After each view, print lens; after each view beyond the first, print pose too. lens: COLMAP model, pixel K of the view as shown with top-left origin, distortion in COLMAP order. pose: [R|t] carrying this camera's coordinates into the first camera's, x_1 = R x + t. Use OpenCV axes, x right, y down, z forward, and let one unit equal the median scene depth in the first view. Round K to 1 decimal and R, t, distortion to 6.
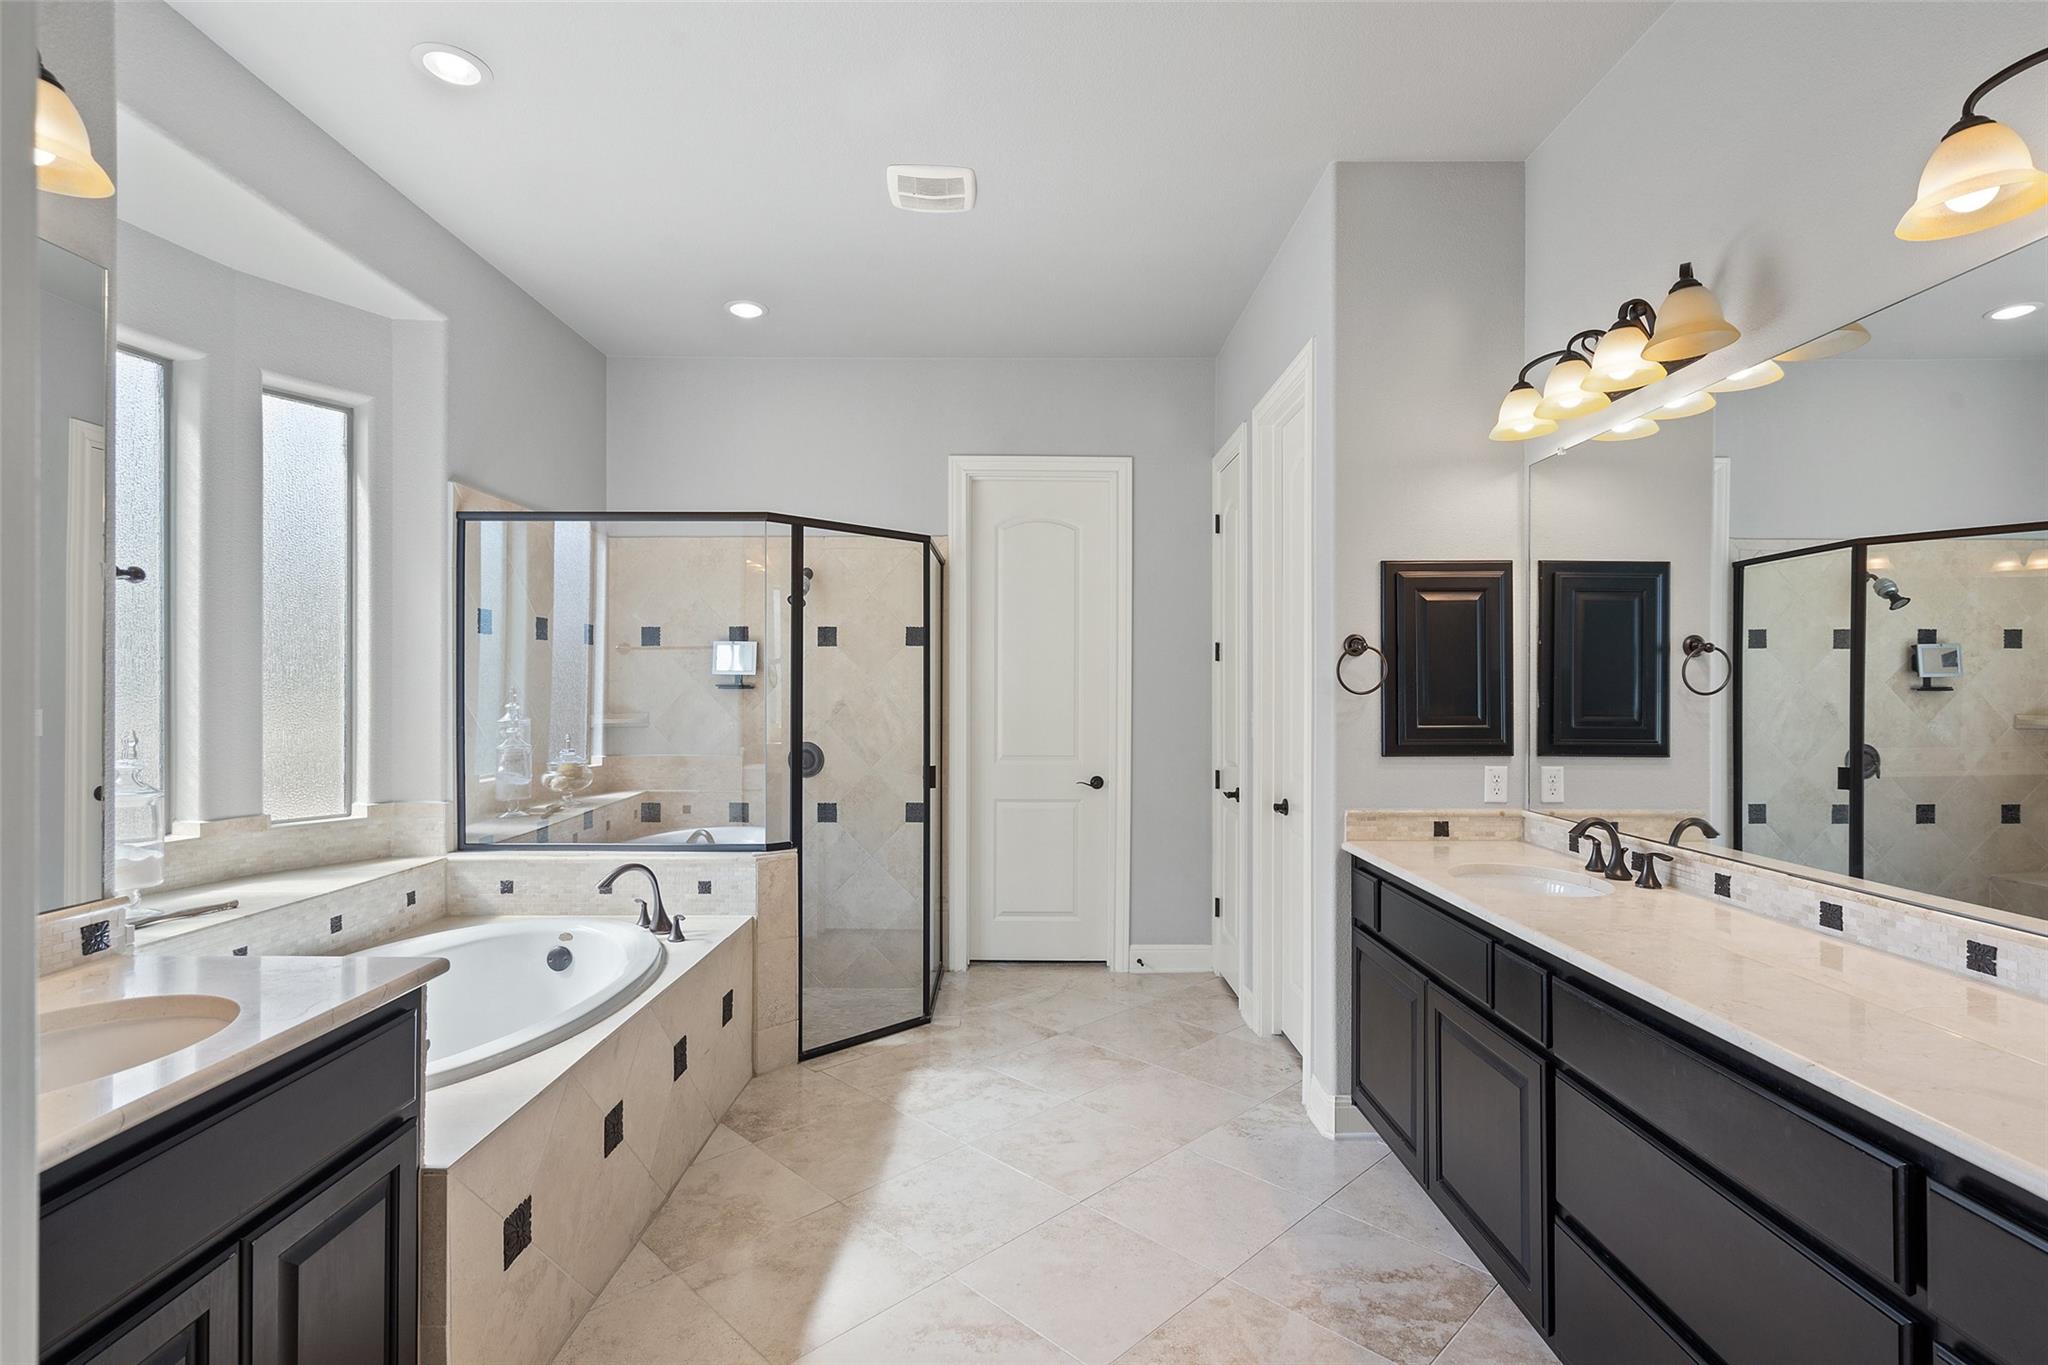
lens RADIAL K [[934.1, 0, 1025.7], [0, 934.1, 689.2], [0, 0, 1]] dist [-0.003051, 0.000809]
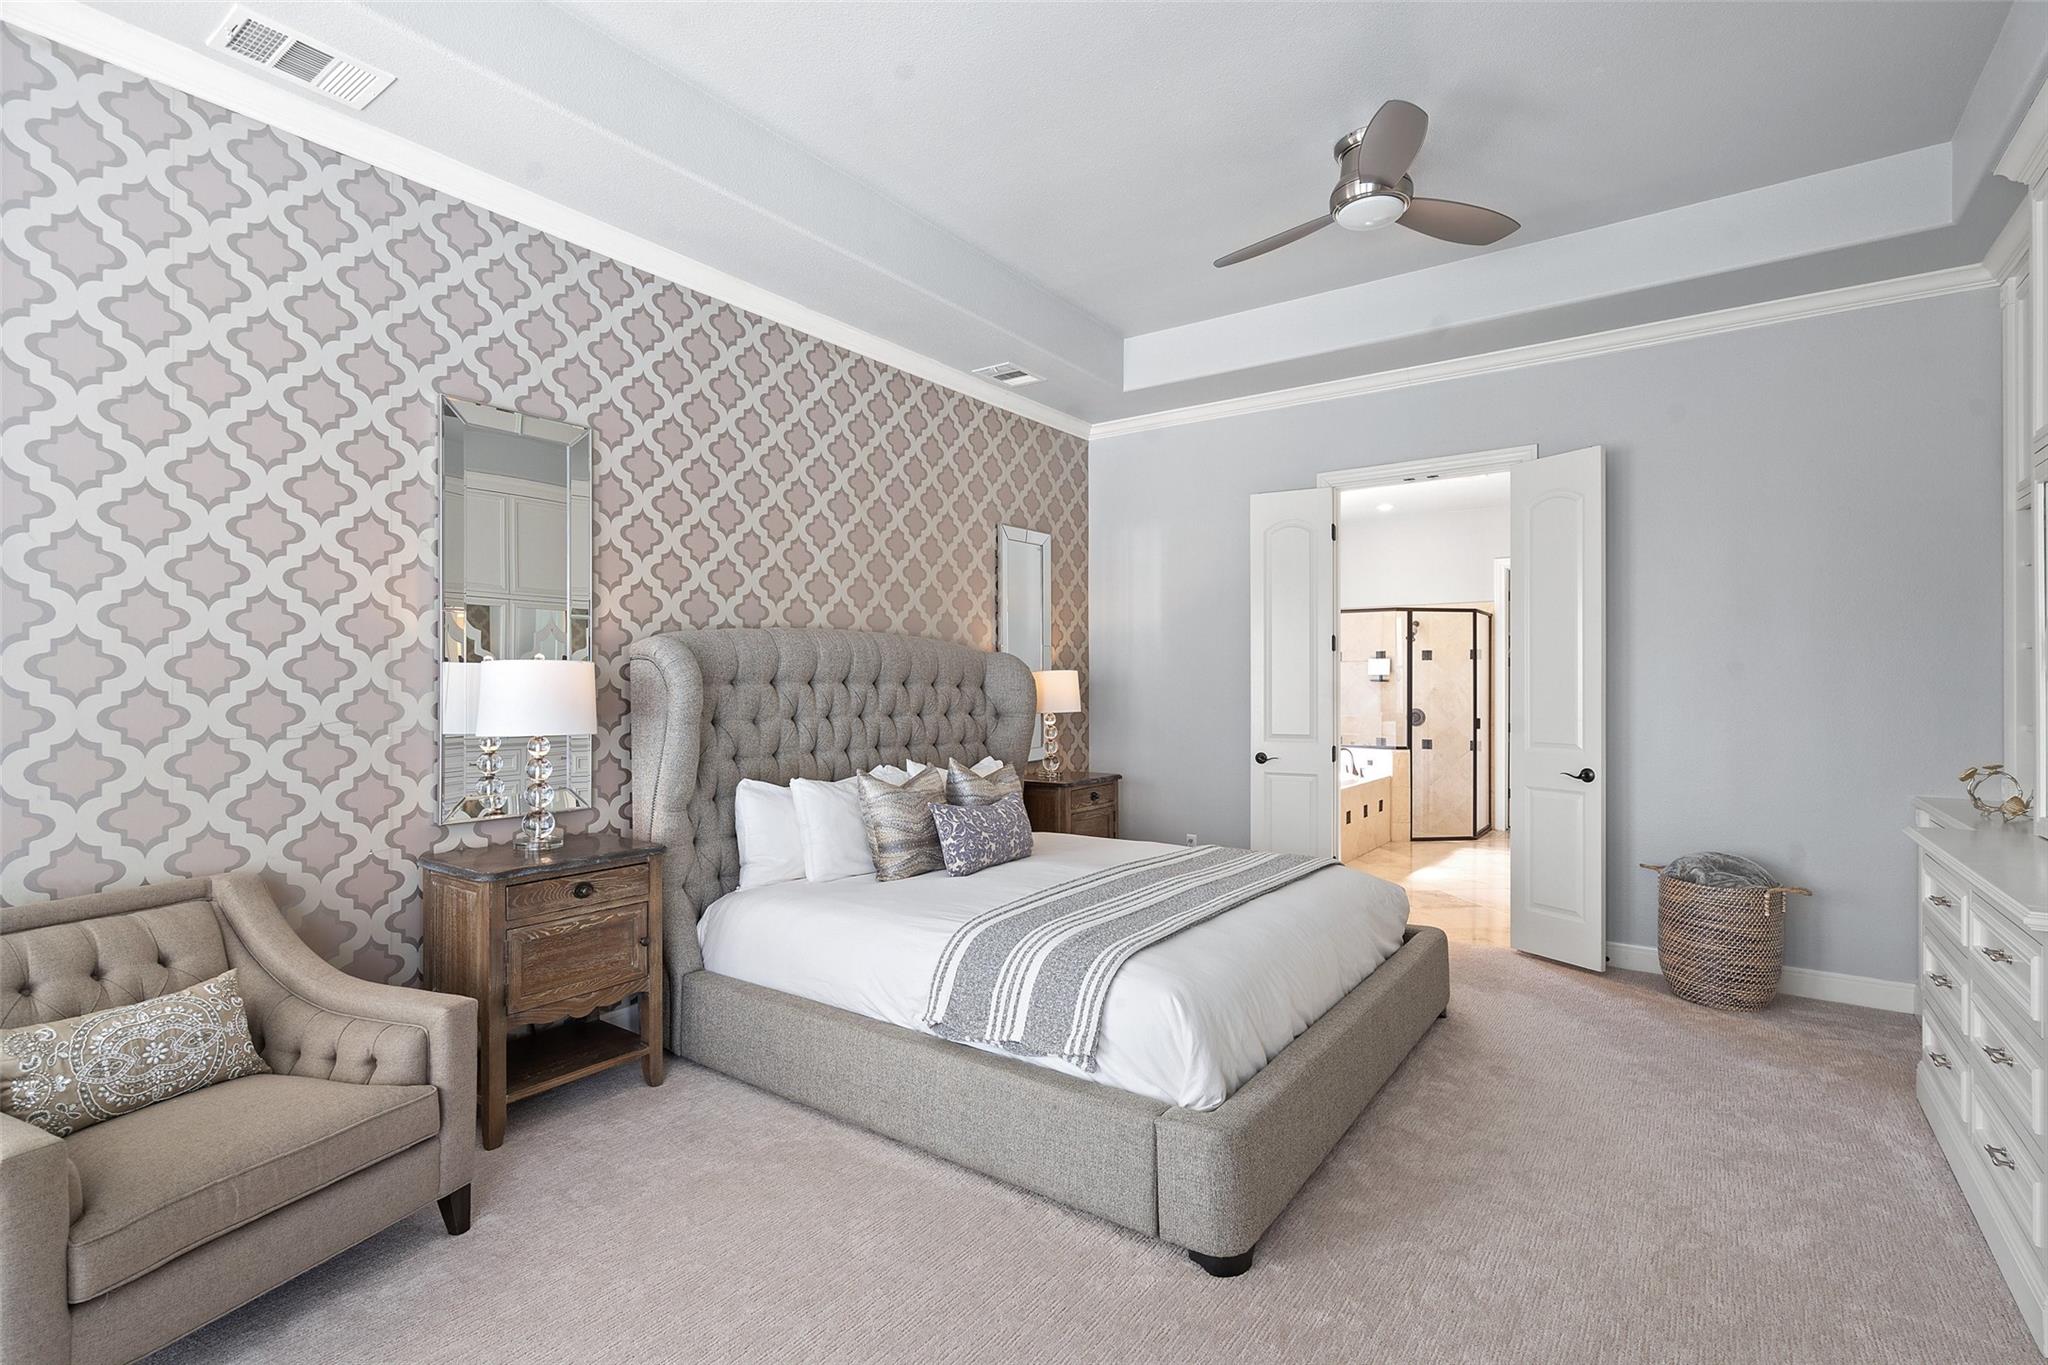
lens RADIAL K [[934.1, 0, 1032.5], [0, 934.1, 688.3], [0, 0, 1]] dist [-0.003051, 0.000809]
pose [[0.807063, -0.002693, -0.590459, 0.286439], [0.003314, 0.999995, -0.000031, 0.010618], [0.590456, -0.001932, 0.807067, -1.108192]]
